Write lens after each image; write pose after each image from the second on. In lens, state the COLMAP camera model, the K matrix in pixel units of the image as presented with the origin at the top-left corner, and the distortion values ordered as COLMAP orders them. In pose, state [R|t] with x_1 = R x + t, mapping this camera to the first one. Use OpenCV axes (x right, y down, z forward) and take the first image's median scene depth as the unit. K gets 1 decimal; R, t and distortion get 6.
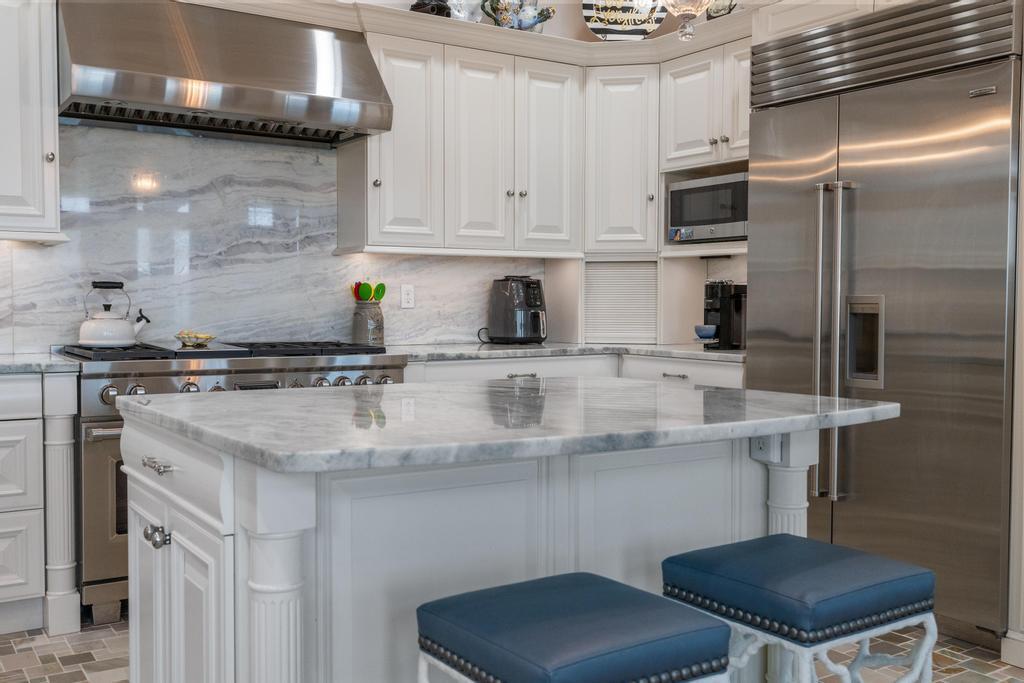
lens RADIAL K [[998.8, 0, 512.0], [0, 998.8, 341.5], [0, 0, 1]] dist [0.004091, 0.006591]
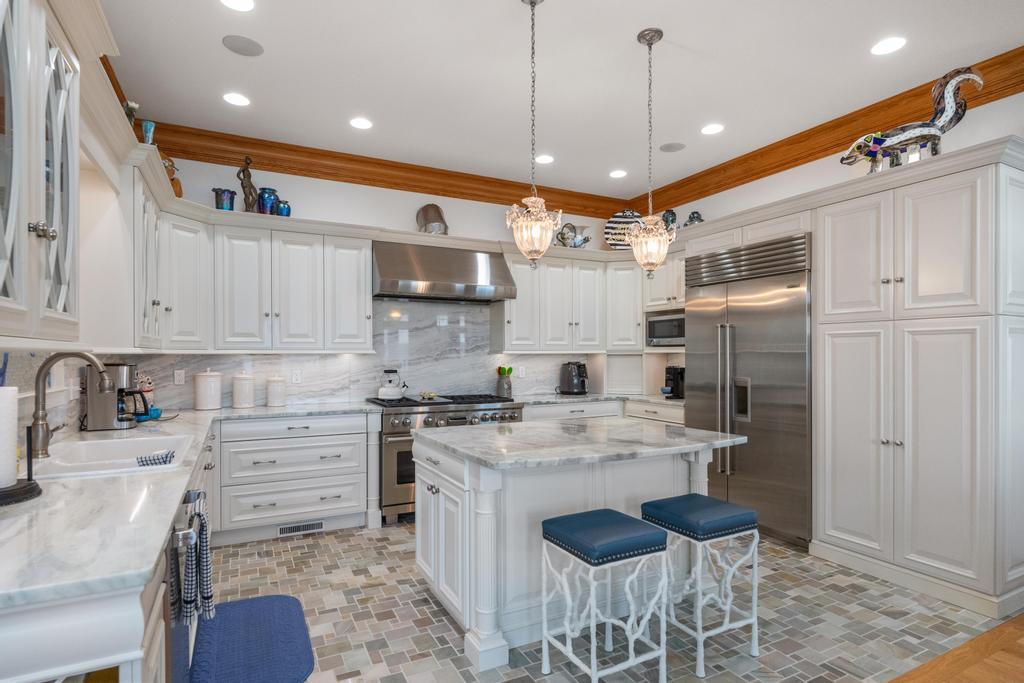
lens RADIAL K [[532.4, 0, 509.0], [0, 532.4, 357.9], [0, 0, 1]] dist [-0.000318, 0.000045]
pose [[0.994096, -0.007049, -0.108273, -0.011893], [0.003061, 0.999312, -0.036952, -0.042202], [0.108459, 0.036402, 0.993434, -0.156249]]
